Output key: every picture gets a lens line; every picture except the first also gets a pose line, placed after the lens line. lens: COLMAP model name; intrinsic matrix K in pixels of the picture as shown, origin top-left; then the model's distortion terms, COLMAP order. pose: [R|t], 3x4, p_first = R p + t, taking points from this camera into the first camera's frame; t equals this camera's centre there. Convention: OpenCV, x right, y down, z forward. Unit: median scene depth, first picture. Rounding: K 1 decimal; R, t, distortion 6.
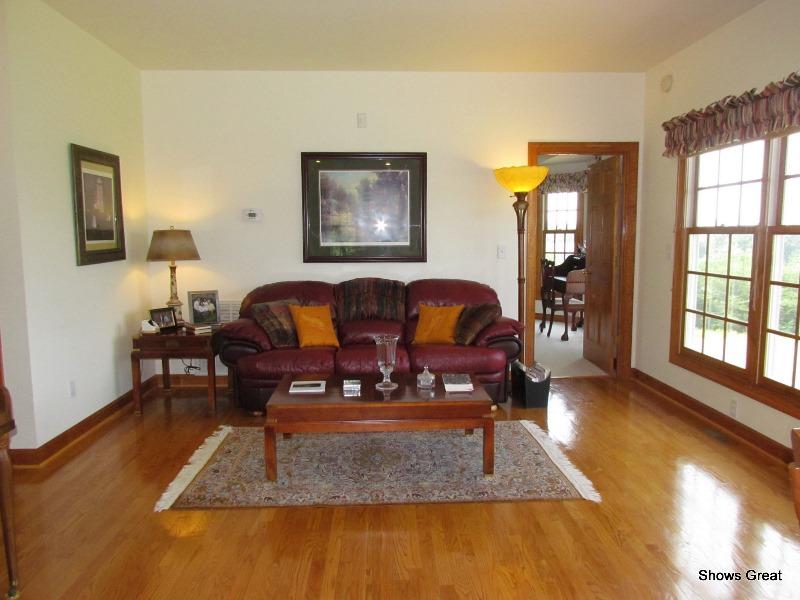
lens RADIAL K [[578.6, 0, 396.7], [0, 578.6, 305.8], [0, 0, 1]] dist [-0.033796, 0.000230]
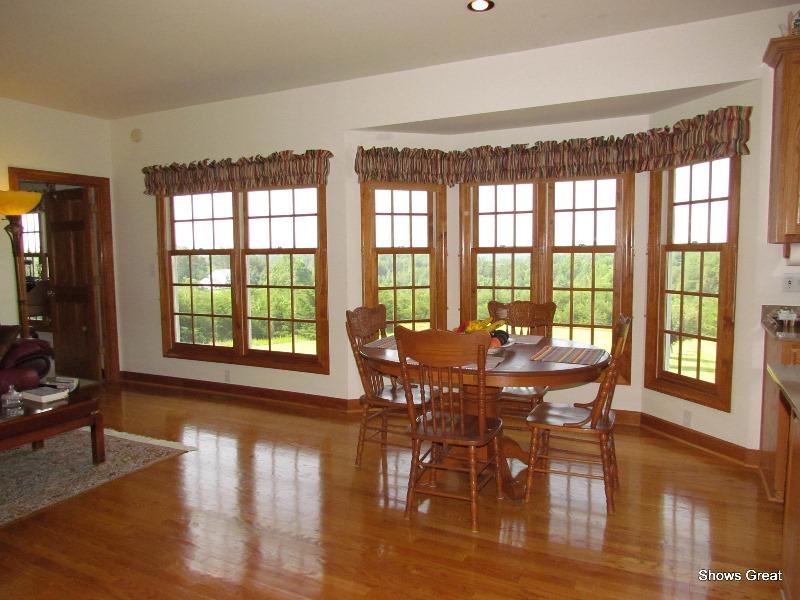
lens RADIAL K [[578.6, 0, 398.1], [0, 578.6, 301.5], [0, 0, 1]] dist [-0.033796, 0.000230]
pose [[0.474232, -0.068682, 0.877717, -0.452590], [0.115109, 0.993231, 0.015528, 0.020277], [-0.872842, 0.093669, 0.478928, -0.075716]]
